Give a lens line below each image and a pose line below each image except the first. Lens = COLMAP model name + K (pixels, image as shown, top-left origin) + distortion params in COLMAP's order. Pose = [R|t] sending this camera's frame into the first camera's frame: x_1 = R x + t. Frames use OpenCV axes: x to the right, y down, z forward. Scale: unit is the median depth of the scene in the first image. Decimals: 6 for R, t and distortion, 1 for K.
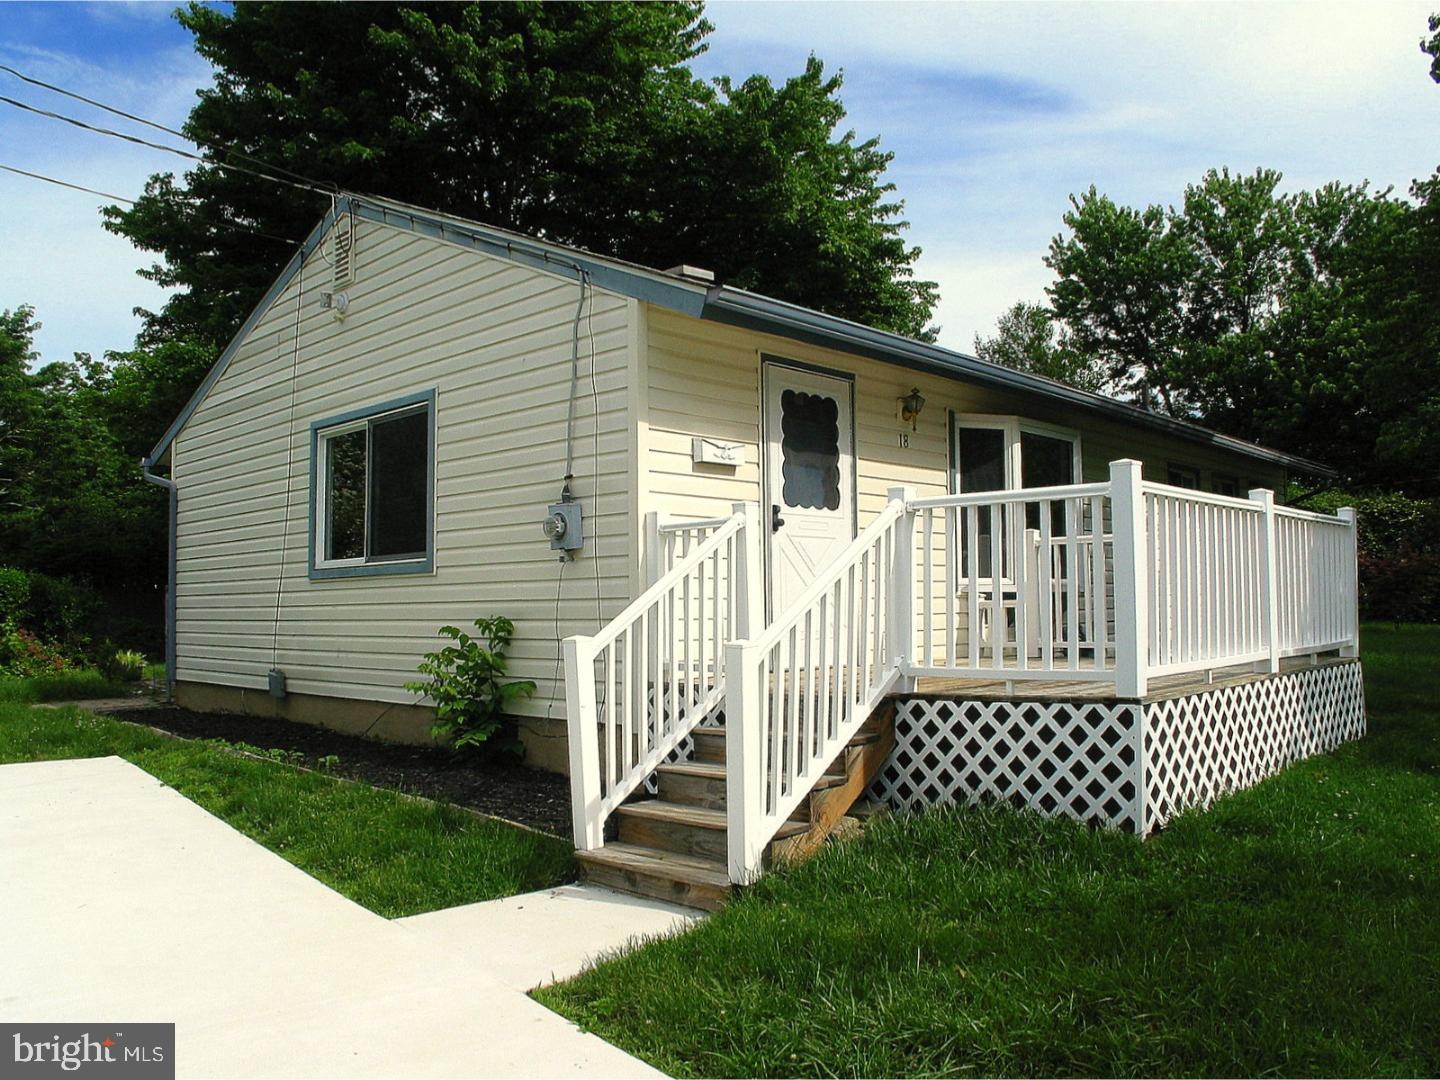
lens RADIAL K [[1185.4, 0, 720.8], [0, 1185.4, 558.0], [0, 0, 1]] dist [-0.130152, 0.018655]
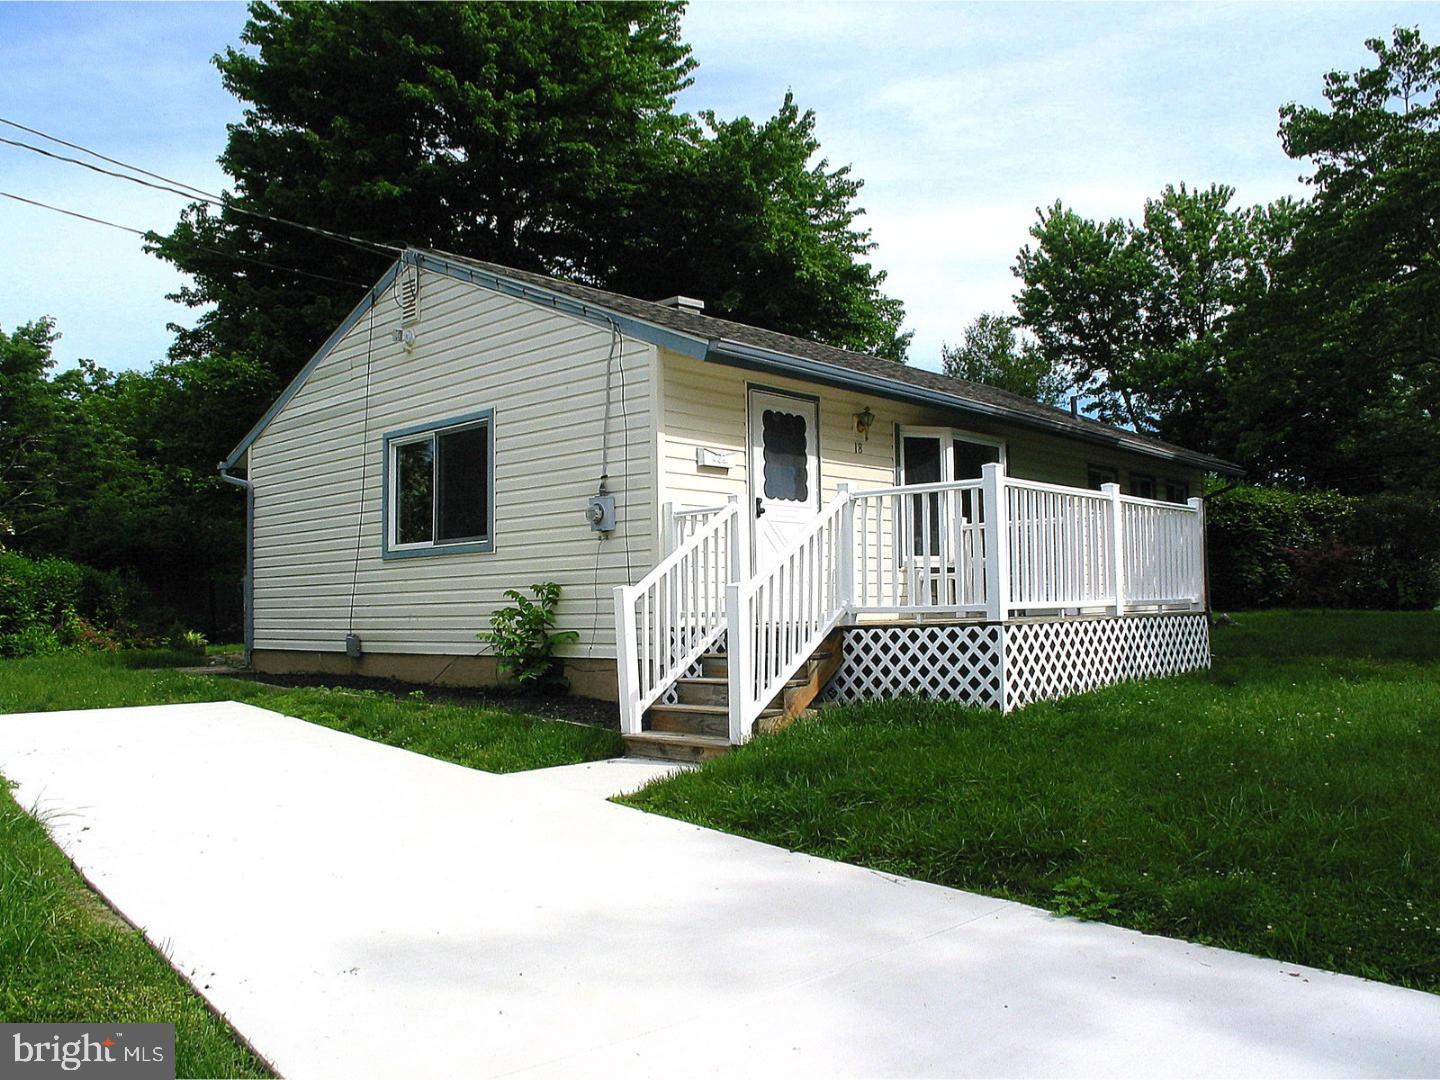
lens RADIAL K [[1185.4, 0, 720.8], [0, 1185.4, 558.0], [0, 0, 1]] dist [-0.130152, 0.018655]
pose [[0.999858, -0.003915, 0.016363, -0.013949], [0.003924, 0.999992, -0.000558, 0.018202], [-0.016360, 0.000622, 0.999866, -0.250892]]
